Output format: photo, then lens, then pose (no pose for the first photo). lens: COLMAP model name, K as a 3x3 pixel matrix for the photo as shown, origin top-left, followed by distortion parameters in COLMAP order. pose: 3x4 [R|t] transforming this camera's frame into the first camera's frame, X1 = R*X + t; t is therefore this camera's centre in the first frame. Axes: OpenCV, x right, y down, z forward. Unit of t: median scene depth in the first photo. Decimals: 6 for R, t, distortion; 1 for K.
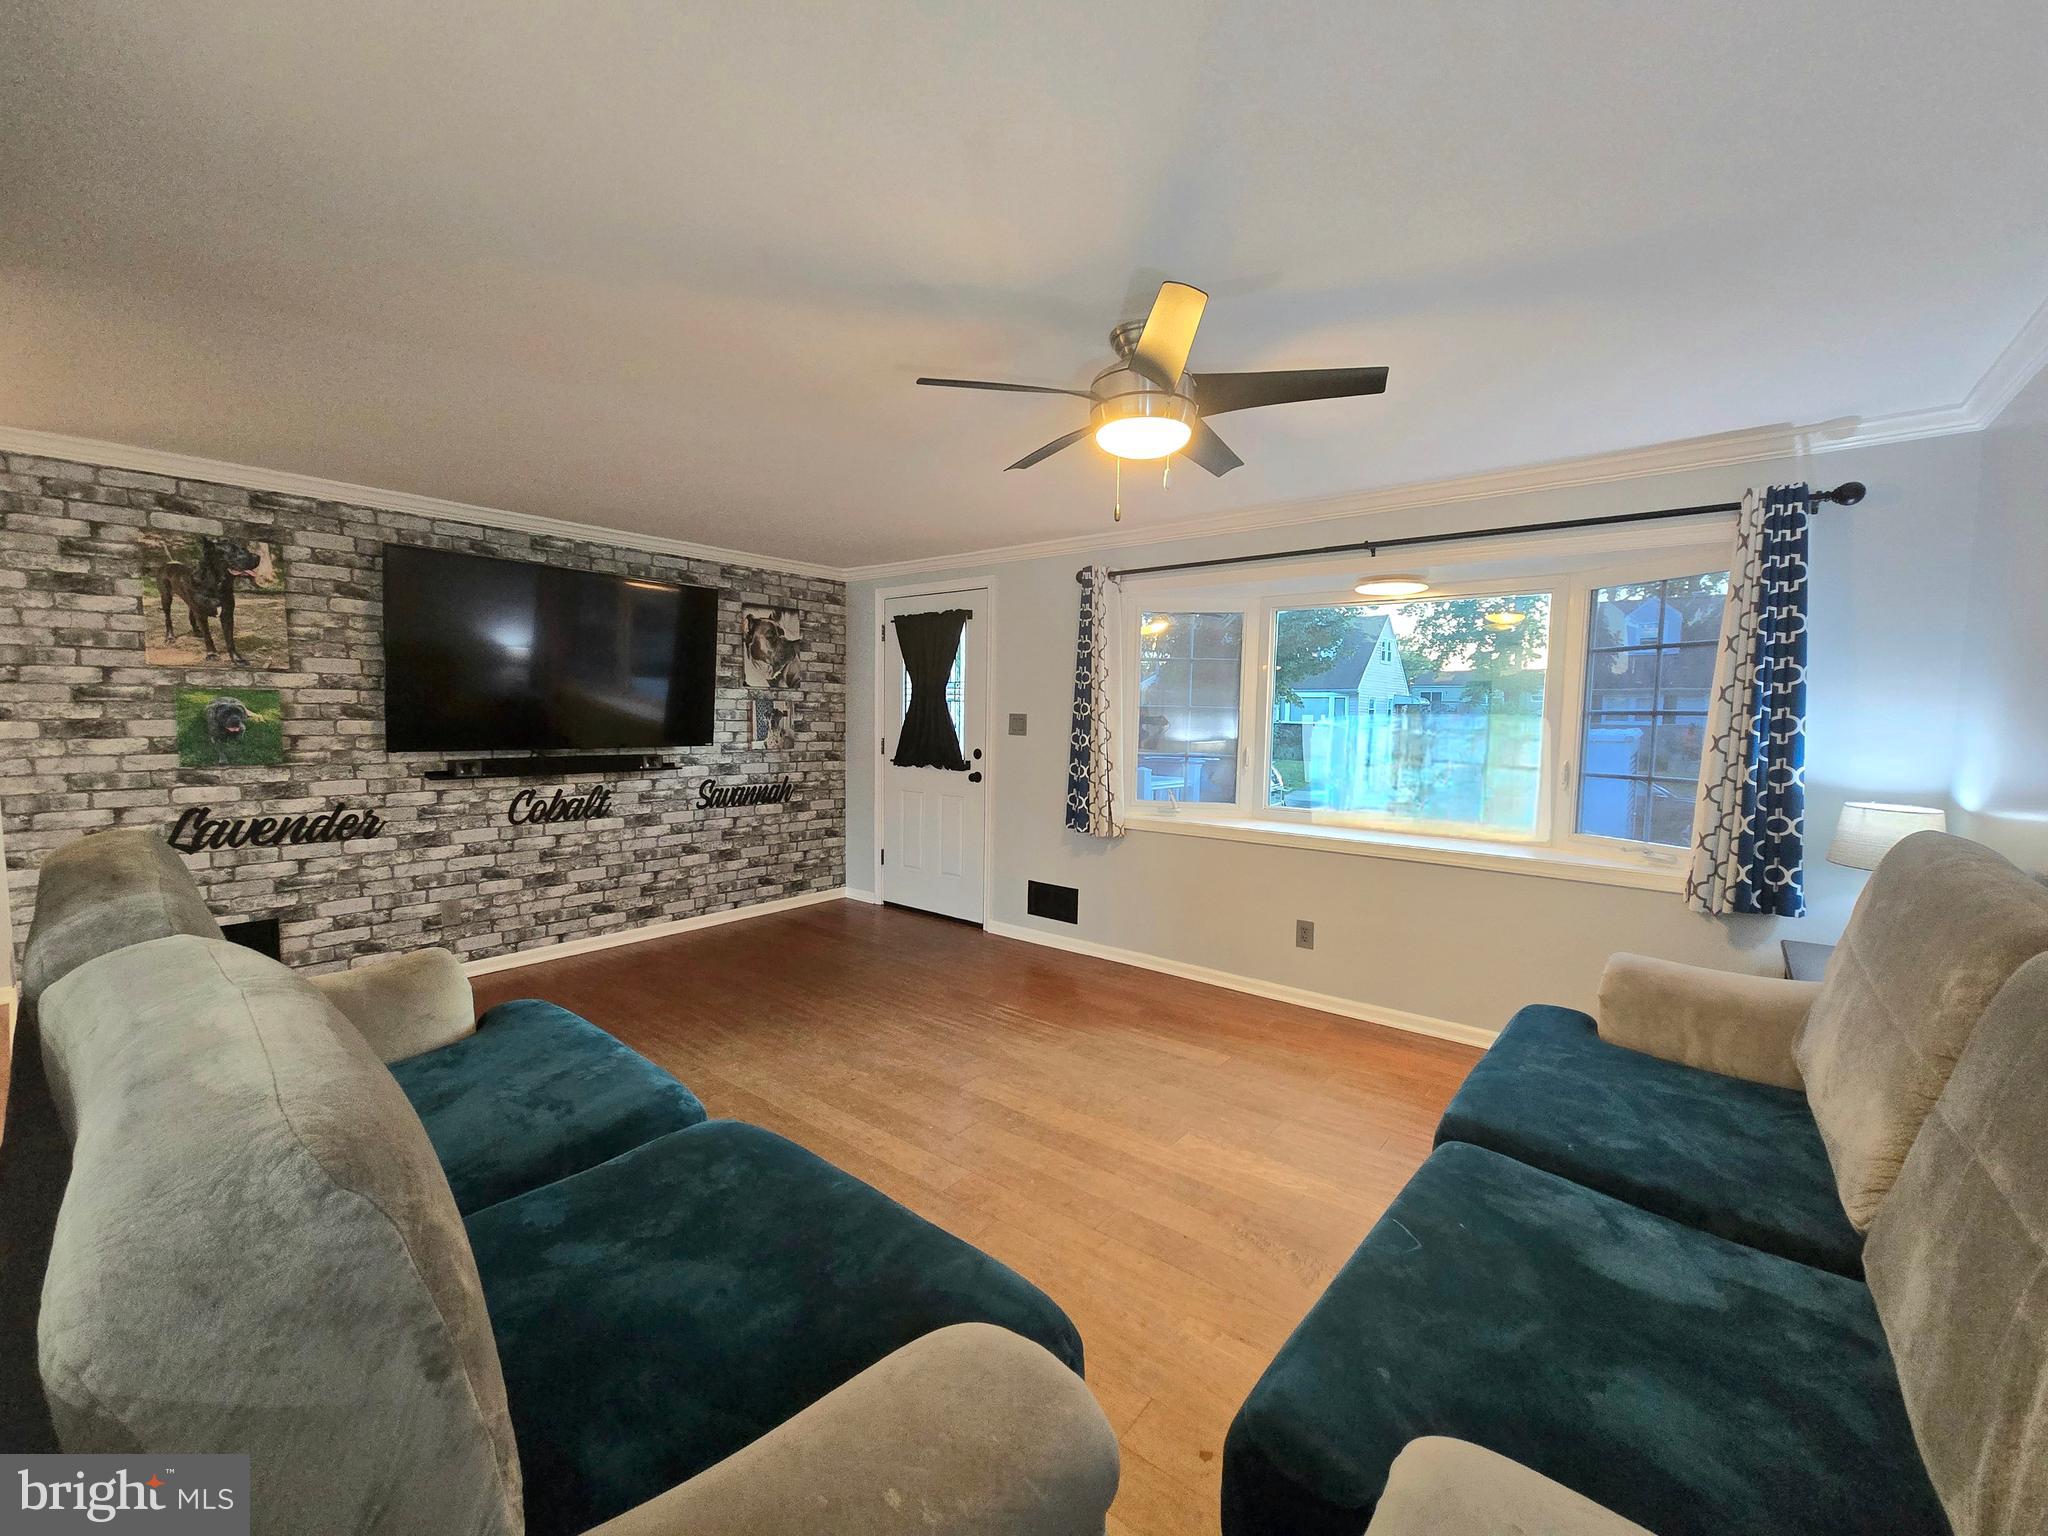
lens RADIAL K [[834.5, 0, 1024.0], [0, 834.5, 768.0], [0, 0, 1]] dist [0.001084, -0.005478]
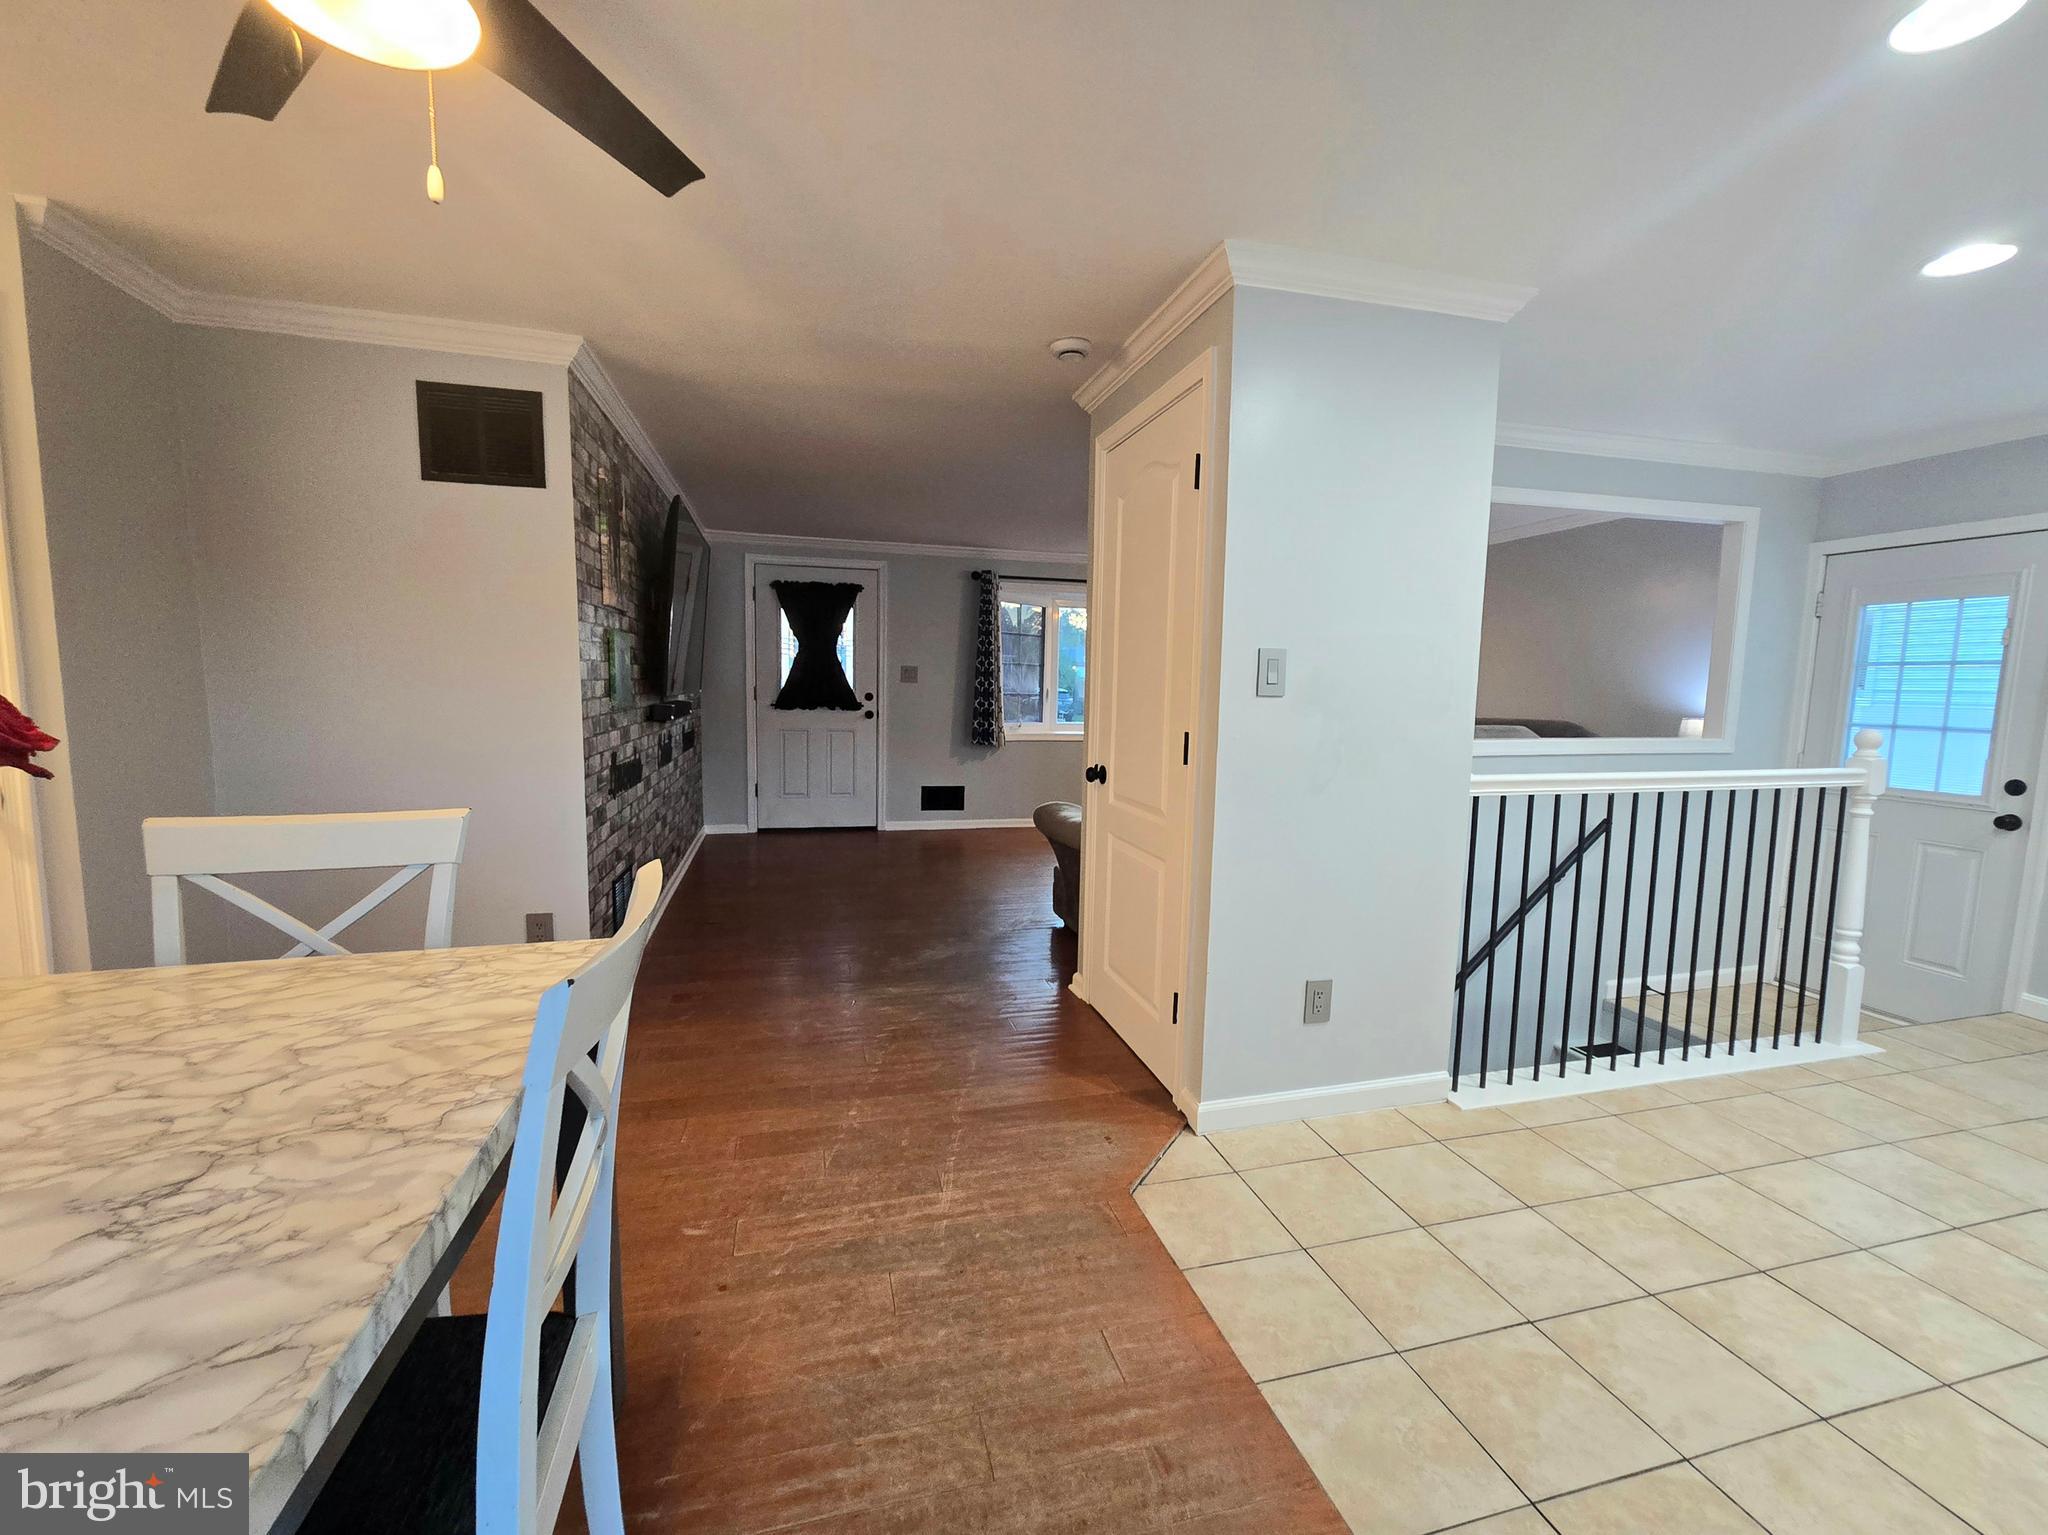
lens RADIAL K [[856.0, 0, 1030.2], [0, 856.0, 776.3], [0, 0, 1]] dist [0.000234, 0.001139]
pose [[0.587066, -0.092012, 0.804293, -1.433784], [0.044205, 0.995681, 0.081642, 0.012094], [-0.808331, -0.012376, 0.588598, 0.013335]]
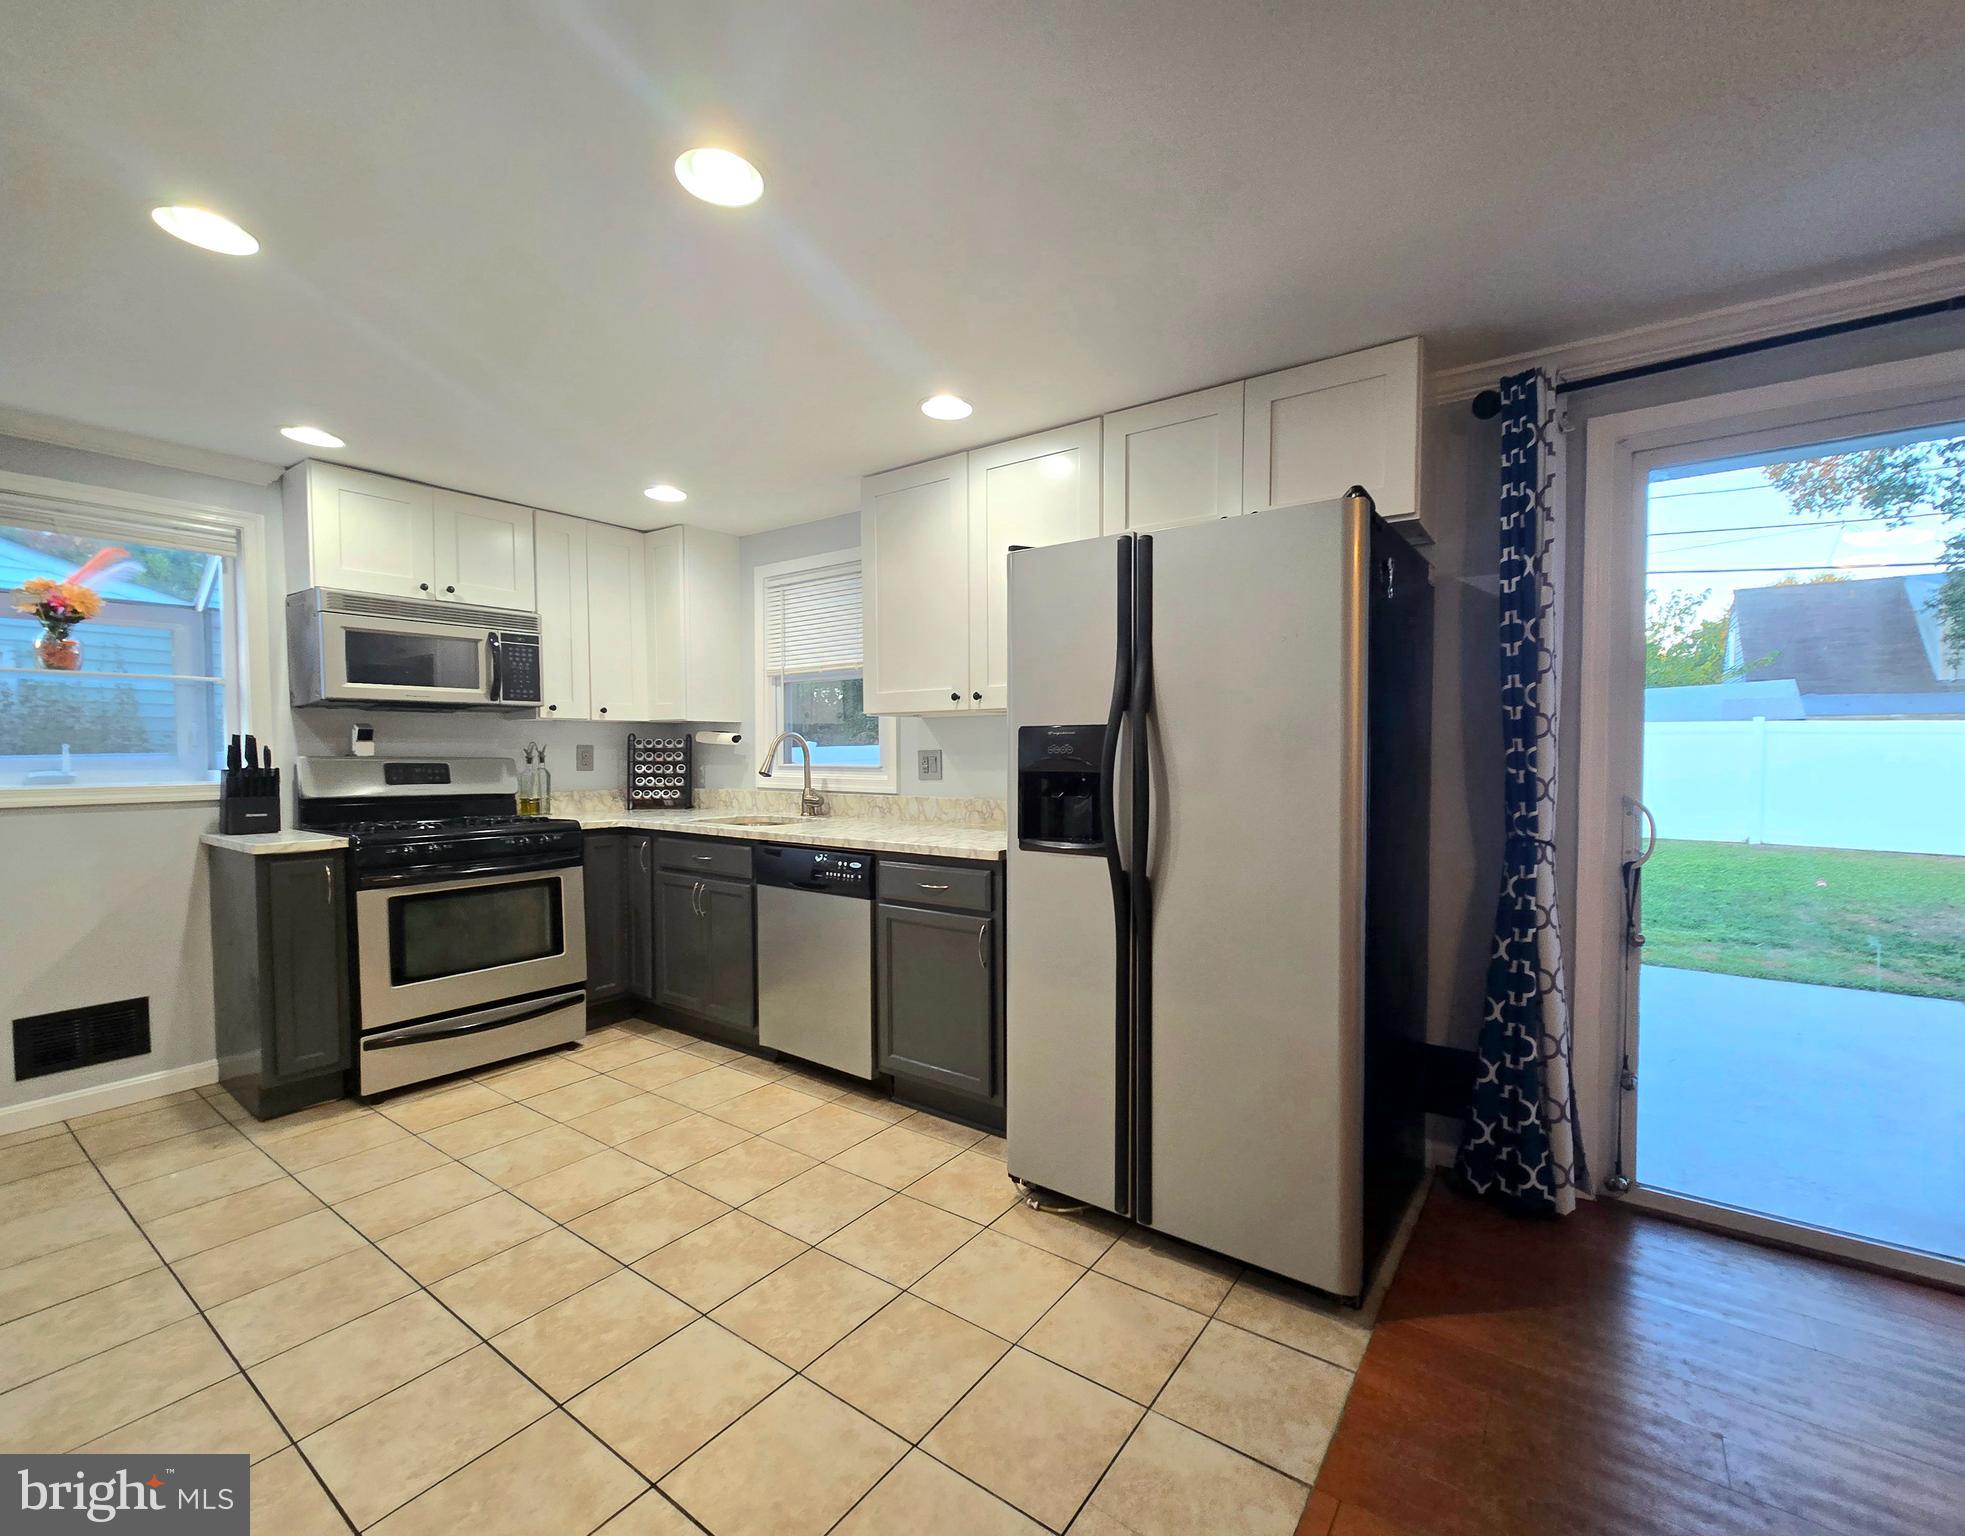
lens RADIAL K [[839.2, 0, 1034.5], [0, 839.2, 779.8], [0, 0, 1]] dist [-0.000150, -0.000180]
pose [[-0.996689, -0.011802, -0.080444, -1.003736], [-0.019673, 0.995015, 0.097770, -0.005979], [0.078889, 0.099029, -0.991953, 0.378146]]
